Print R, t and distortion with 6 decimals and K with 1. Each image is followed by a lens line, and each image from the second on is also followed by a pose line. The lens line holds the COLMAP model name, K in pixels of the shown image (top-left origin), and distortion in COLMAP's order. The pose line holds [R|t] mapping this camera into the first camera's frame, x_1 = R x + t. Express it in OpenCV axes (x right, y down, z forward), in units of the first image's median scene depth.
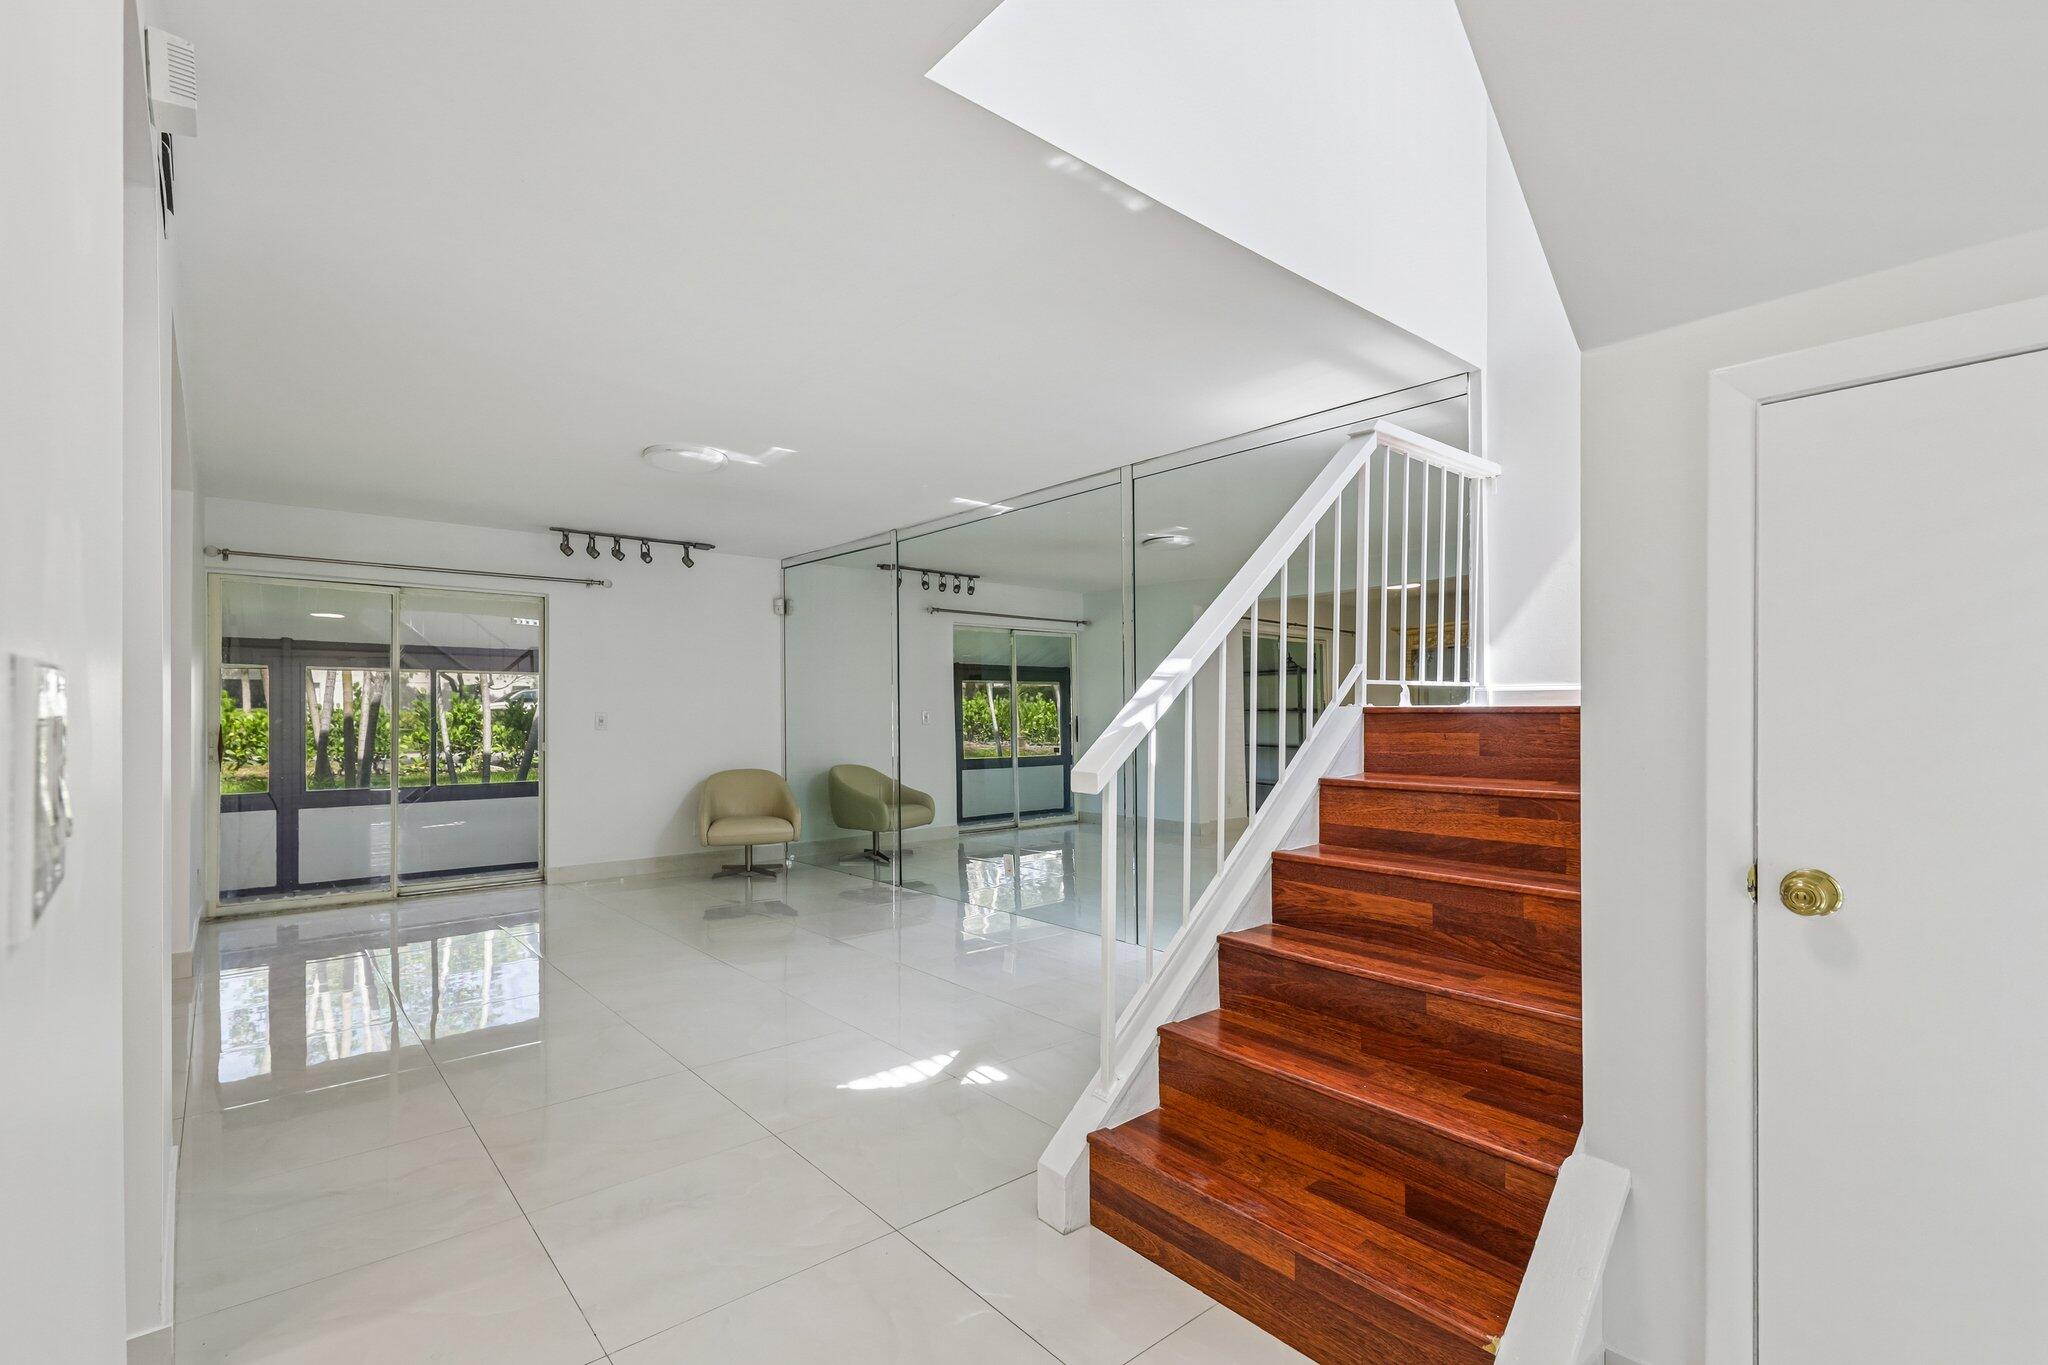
lens RADIAL K [[934.6, 0, 1019.0], [0, 934.6, 724.2], [0, 0, 1]] dist [0.016301, -0.004736]
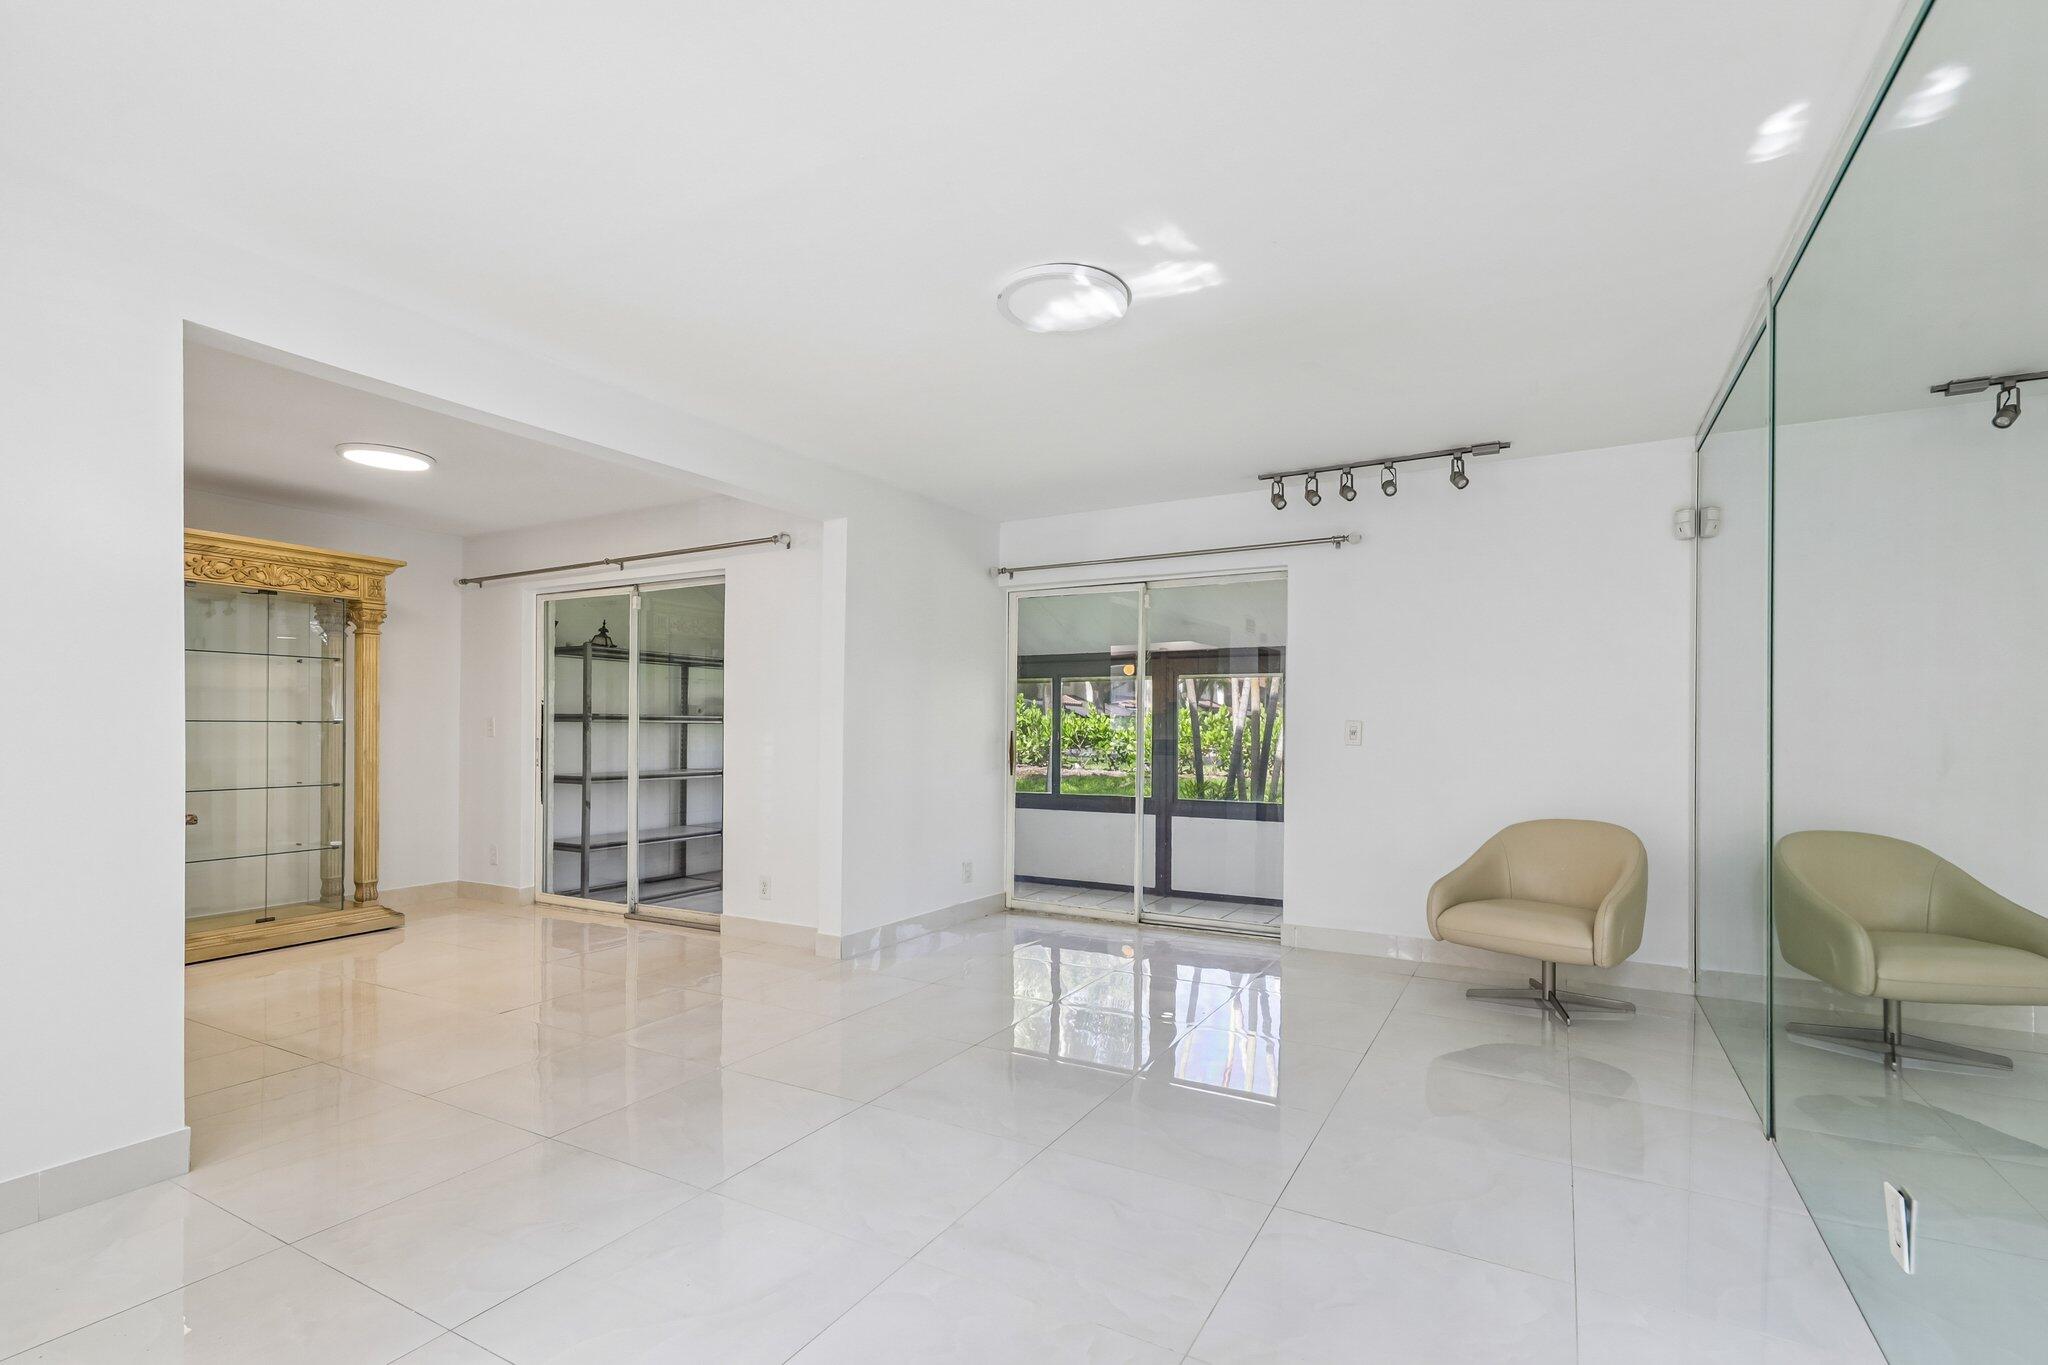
lens RADIAL K [[934.6, 0, 1027.4], [0, 934.6, 712.3], [0, 0, 1]] dist [0.016301, -0.004736]
pose [[0.368523, -0.009490, -0.929570, 0.121334], [-0.014232, 0.999773, -0.015849, -0.002970], [0.929510, 0.019070, 0.368305, 0.486641]]
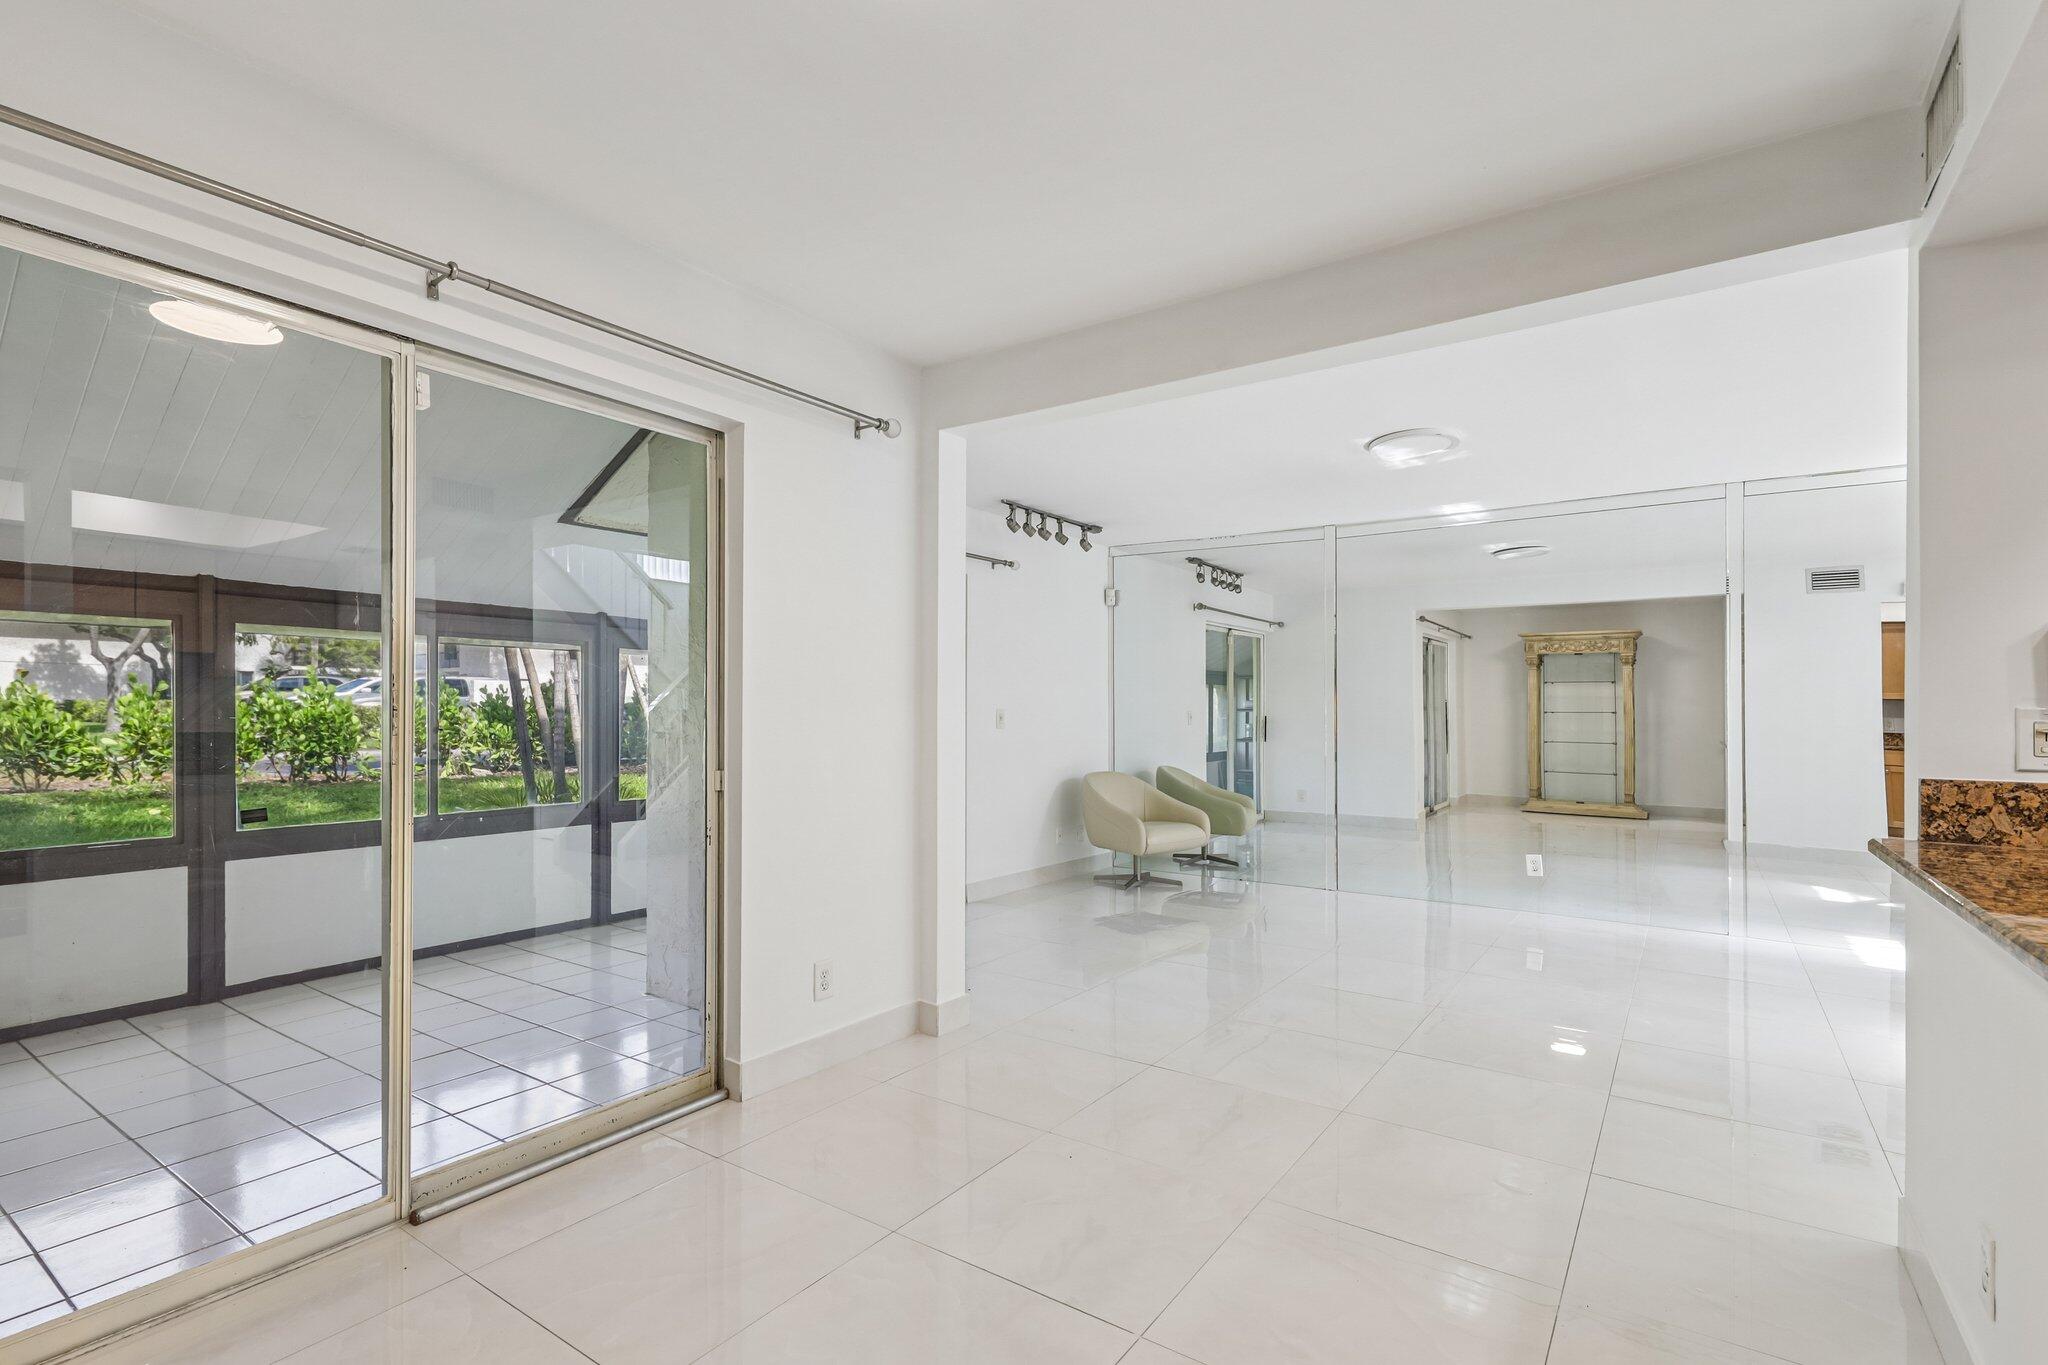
lens RADIAL K [[934.6, 0, 1017.4], [0, 934.6, 710.7], [0, 0, 1]] dist [0.016301, -0.004736]
pose [[0.964397, 0.008163, 0.264334, -0.639677], [-0.004886, 0.999903, -0.013053, 0.002163], [-0.264415, 0.011297, 0.964343, 0.126081]]
